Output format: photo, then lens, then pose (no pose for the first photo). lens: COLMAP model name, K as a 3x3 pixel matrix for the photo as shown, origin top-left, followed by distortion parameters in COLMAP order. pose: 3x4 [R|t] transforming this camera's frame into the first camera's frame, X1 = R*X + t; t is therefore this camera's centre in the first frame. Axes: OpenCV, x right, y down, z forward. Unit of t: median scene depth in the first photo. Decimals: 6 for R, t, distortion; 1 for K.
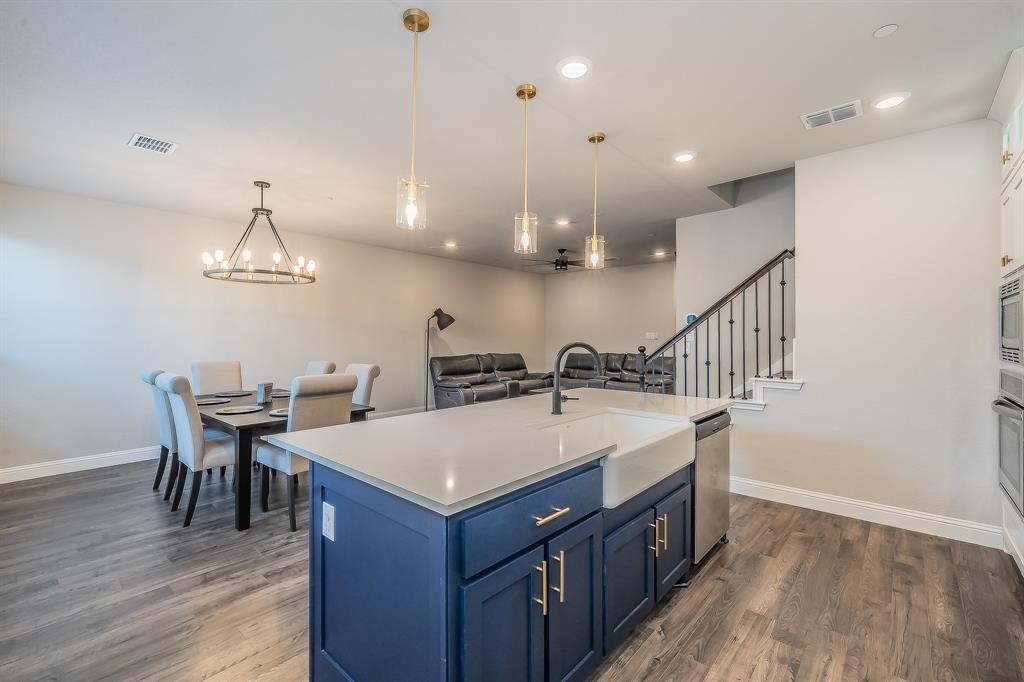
lens RADIAL K [[446.1, 0, 511.7], [0, 446.1, 325.3], [0, 0, 1]] dist [-0.002153, 0.000070]
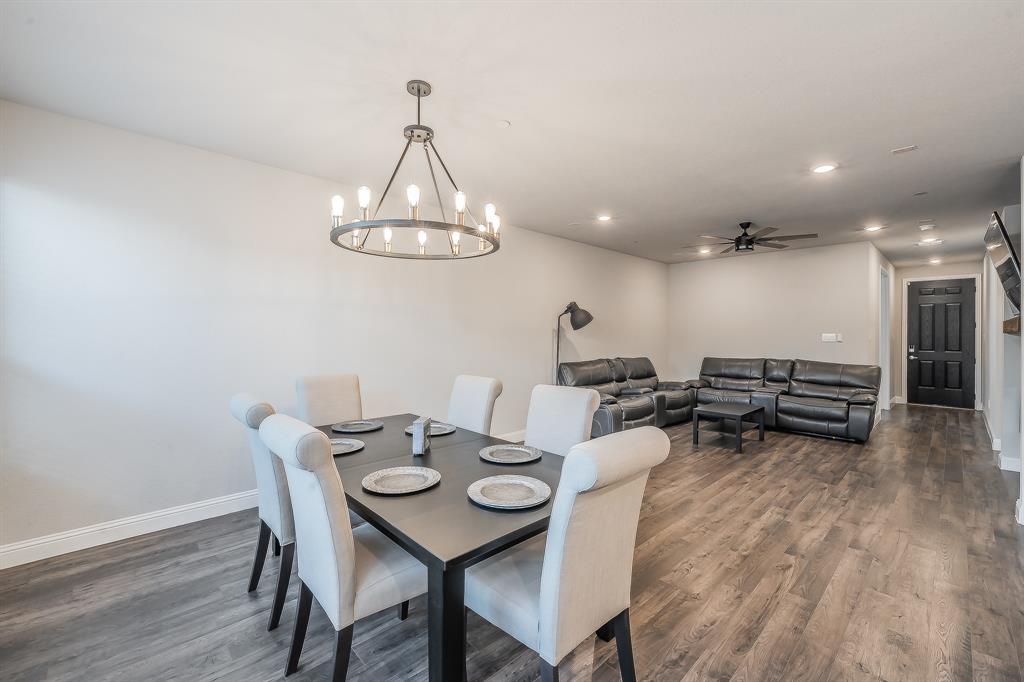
lens RADIAL K [[420.3, 0, 508.9], [0, 420.3, 327.8], [0, 0, 1]] dist [0.000574, -0.000023]
pose [[0.995918, 0.004645, -0.090146, -0.208244], [-0.003579, 0.999922, 0.011984, -0.001038], [0.090195, -0.011612, 0.995856, 0.240709]]
